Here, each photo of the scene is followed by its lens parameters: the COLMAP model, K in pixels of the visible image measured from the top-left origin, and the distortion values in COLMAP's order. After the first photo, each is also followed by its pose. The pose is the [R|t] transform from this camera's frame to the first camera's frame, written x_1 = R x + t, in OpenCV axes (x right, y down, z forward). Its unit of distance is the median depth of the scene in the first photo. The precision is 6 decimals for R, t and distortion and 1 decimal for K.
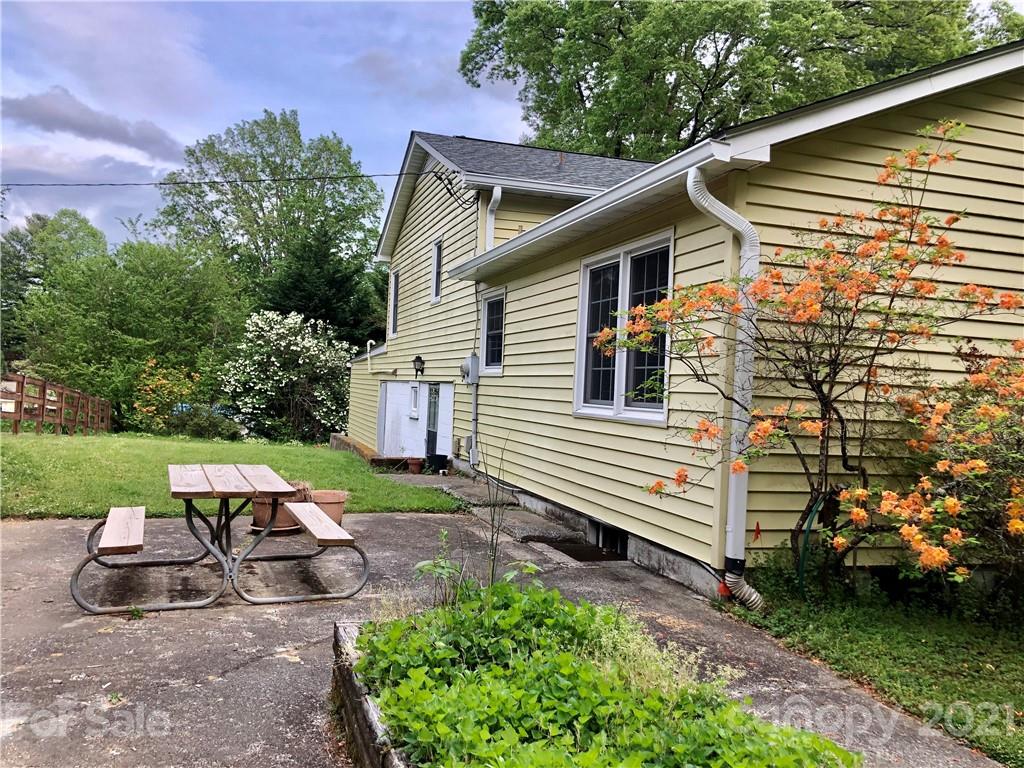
lens RADIAL K [[833.1, 0, 506.7], [0, 833.1, 378.1], [0, 0, 1]] dist [0.005361, -0.001937]
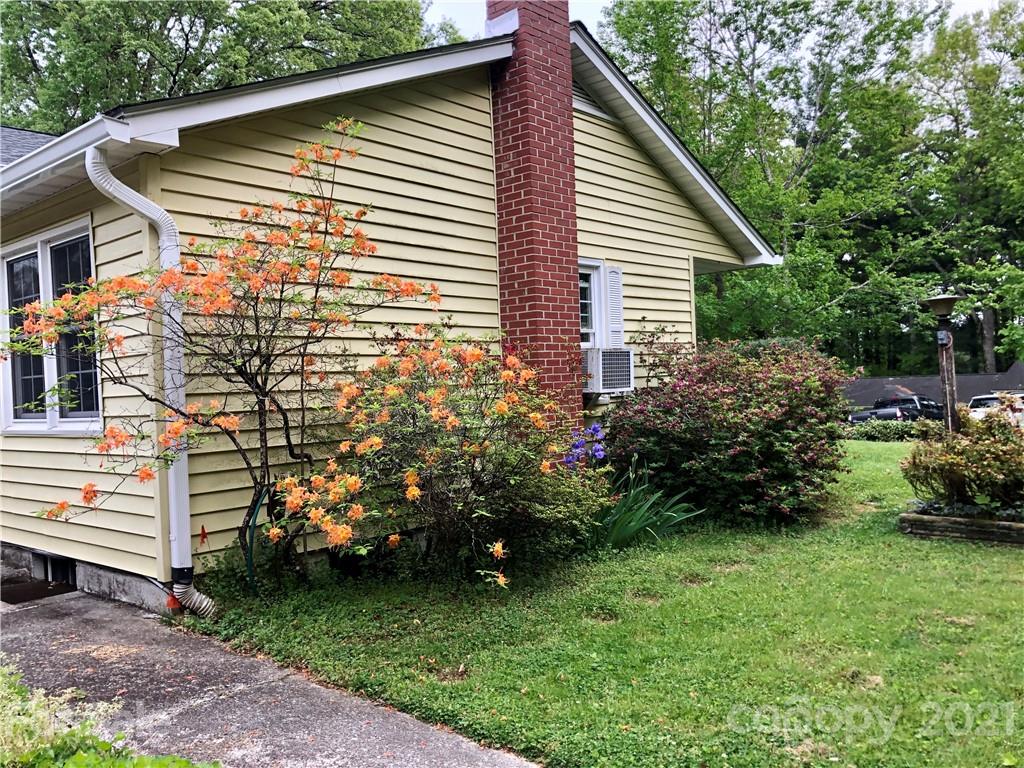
lens RADIAL K [[826.7, 0, 512.0], [0, 826.7, 384.0], [0, 0, 1]] dist [0.002230, 0.009640]
pose [[0.846801, -0.081995, 0.525552, 0.118426], [0.074695, 0.996587, 0.035132, 0.004430], [-0.526639, 0.009506, 0.850036, 0.005621]]
